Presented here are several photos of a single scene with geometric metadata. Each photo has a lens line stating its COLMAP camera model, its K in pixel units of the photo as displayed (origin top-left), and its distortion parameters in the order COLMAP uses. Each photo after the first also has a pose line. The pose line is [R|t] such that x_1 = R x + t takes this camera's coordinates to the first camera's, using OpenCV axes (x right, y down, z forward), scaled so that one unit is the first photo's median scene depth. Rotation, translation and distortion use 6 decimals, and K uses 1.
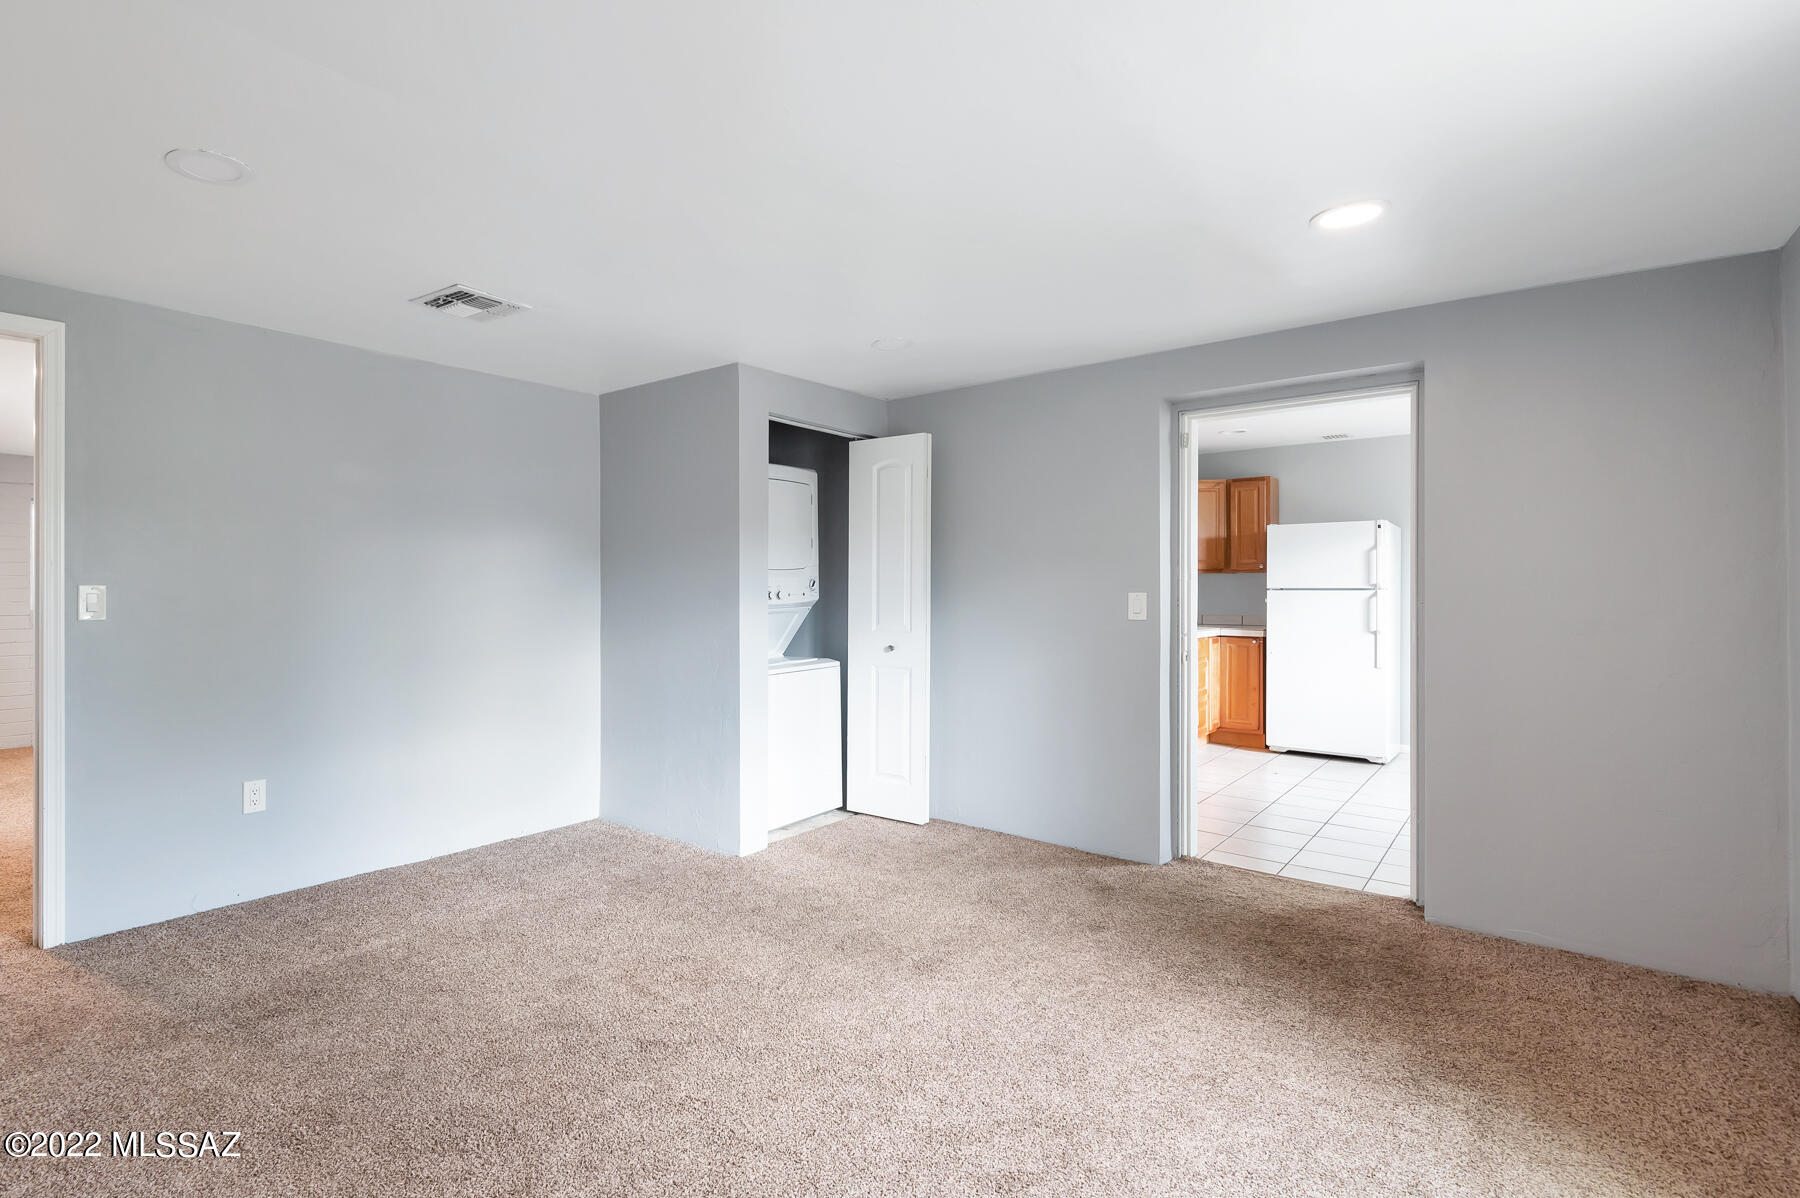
lens RADIAL K [[825.6, 0, 815.8], [0, 825.6, 582.2], [0, 0, 1]] dist [0.003778, -0.000178]
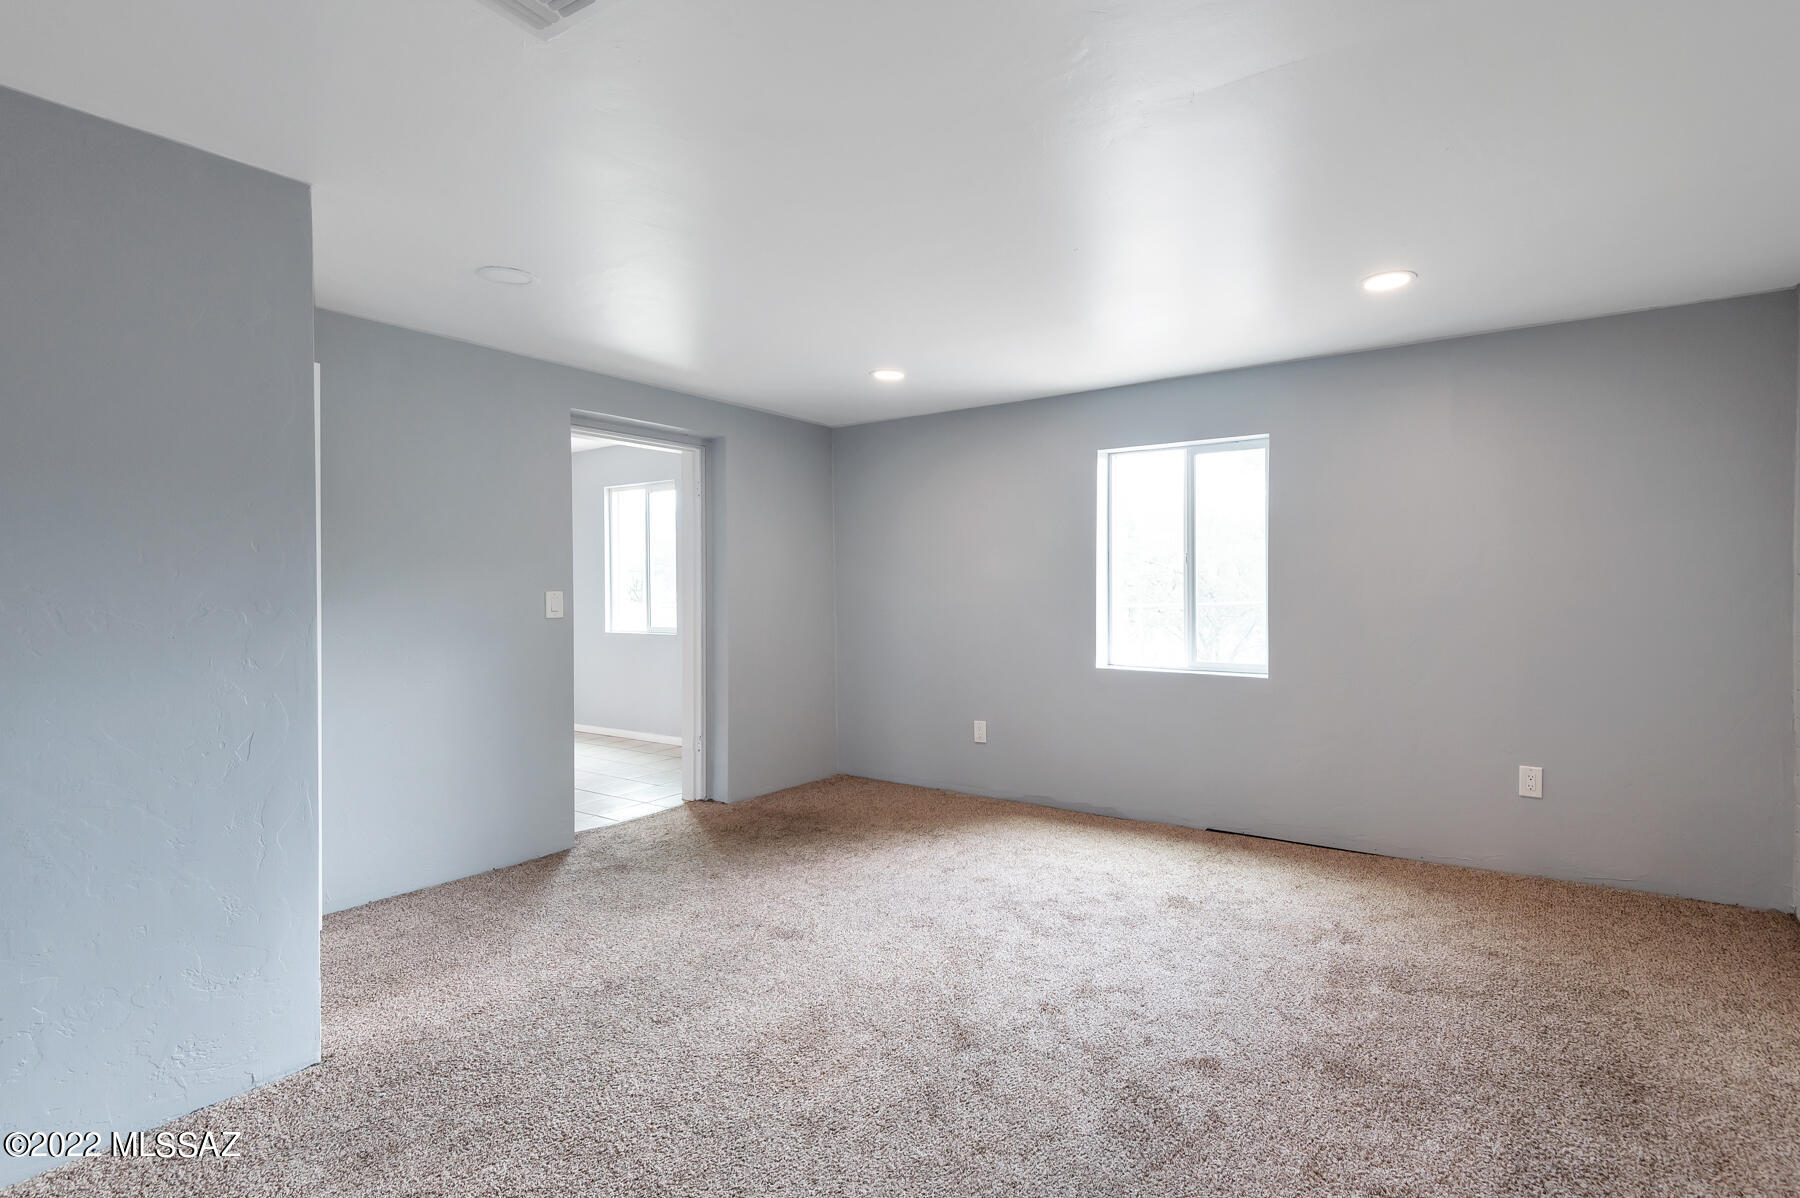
lens RADIAL K [[825.6, 0, 895.7], [0, 825.6, 588.7], [0, 0, 1]] dist [0.003778, -0.000178]
pose [[-0.024316, -0.005483, 0.999689, -0.806262], [0.000236, 0.999985, 0.005491, 0.004875], [-0.999704, 0.000369, -0.024315, 0.748789]]
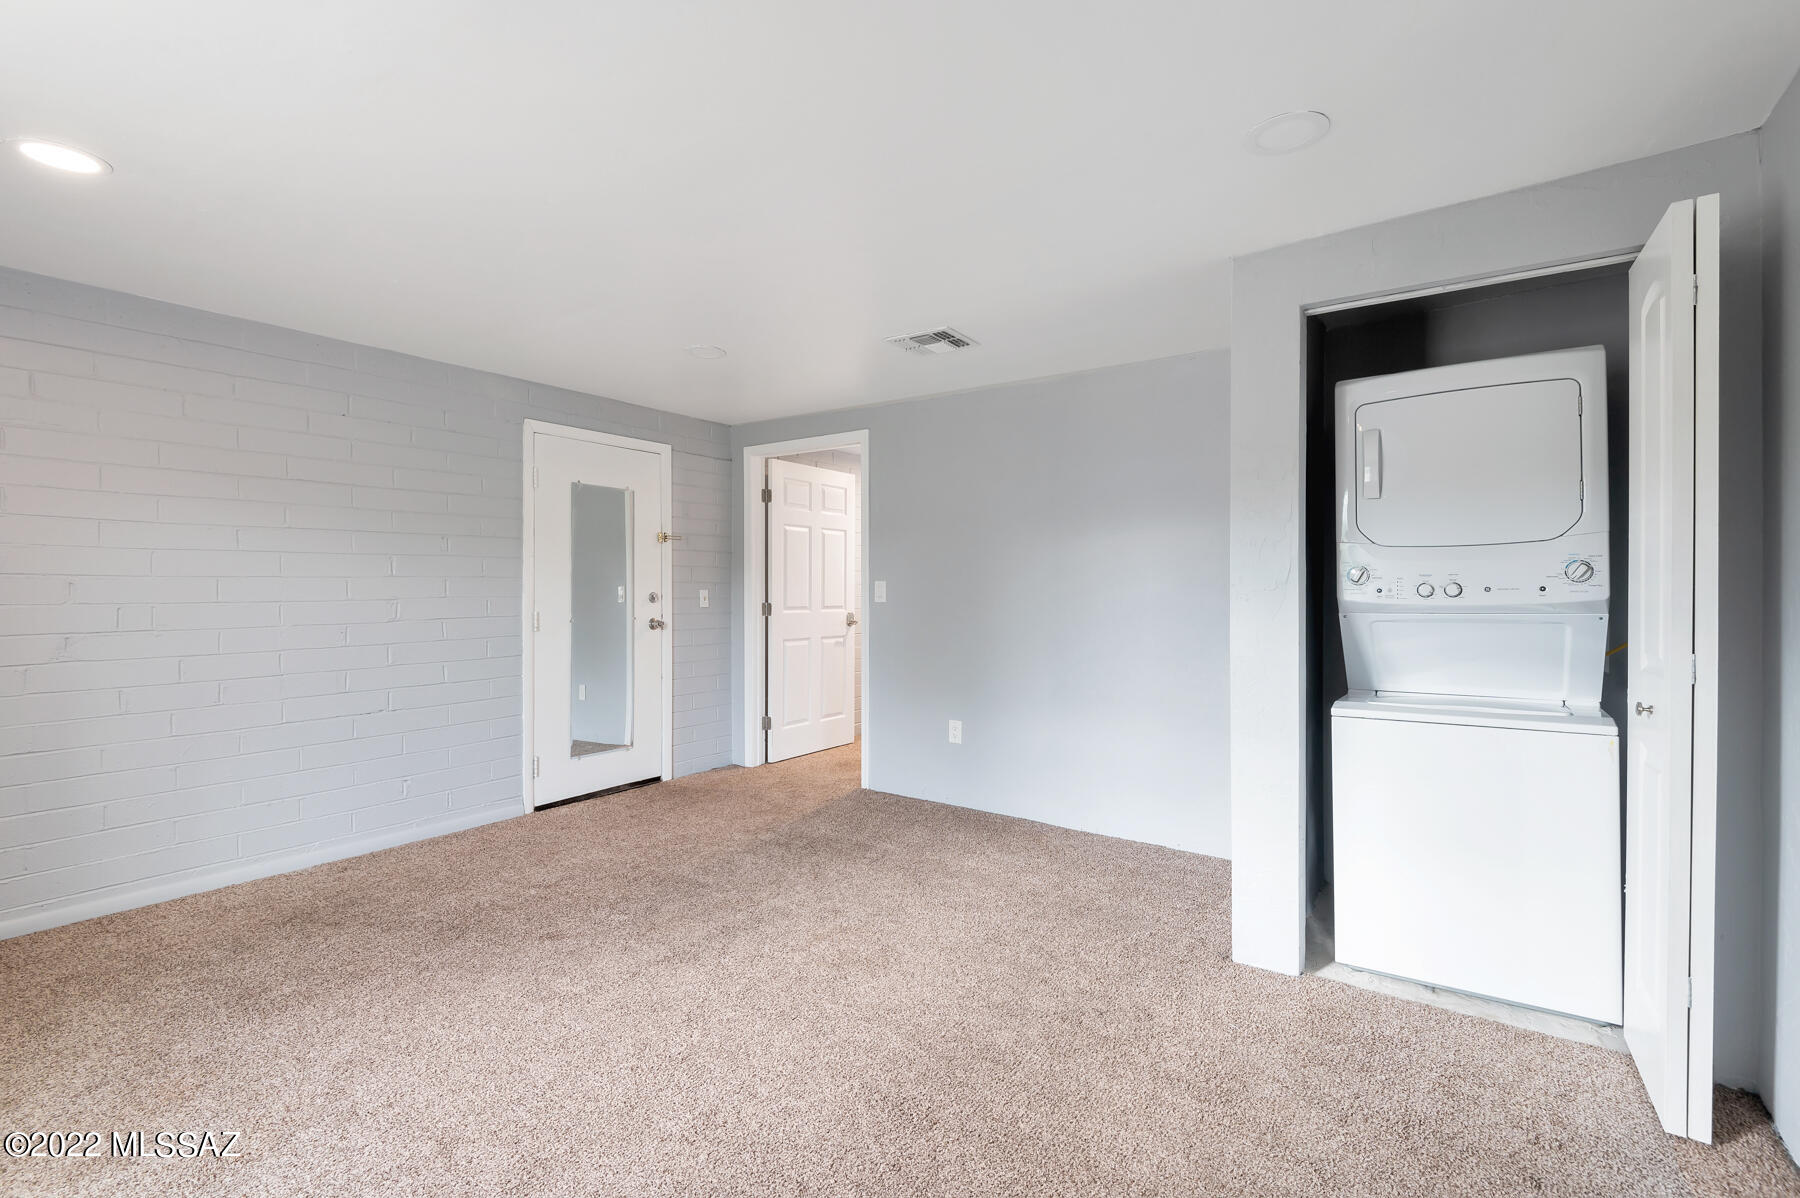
lens RADIAL K [[825.6, 0, 897.9], [0, 825.6, 596.0], [0, 0, 1]] dist [0.003778, -0.000178]
pose [[0.094294, 0.007867, -0.995513, 0.692660], [0.004751, 0.999954, 0.008352, 0.018168], [0.995533, -0.005517, 0.094253, 0.772890]]
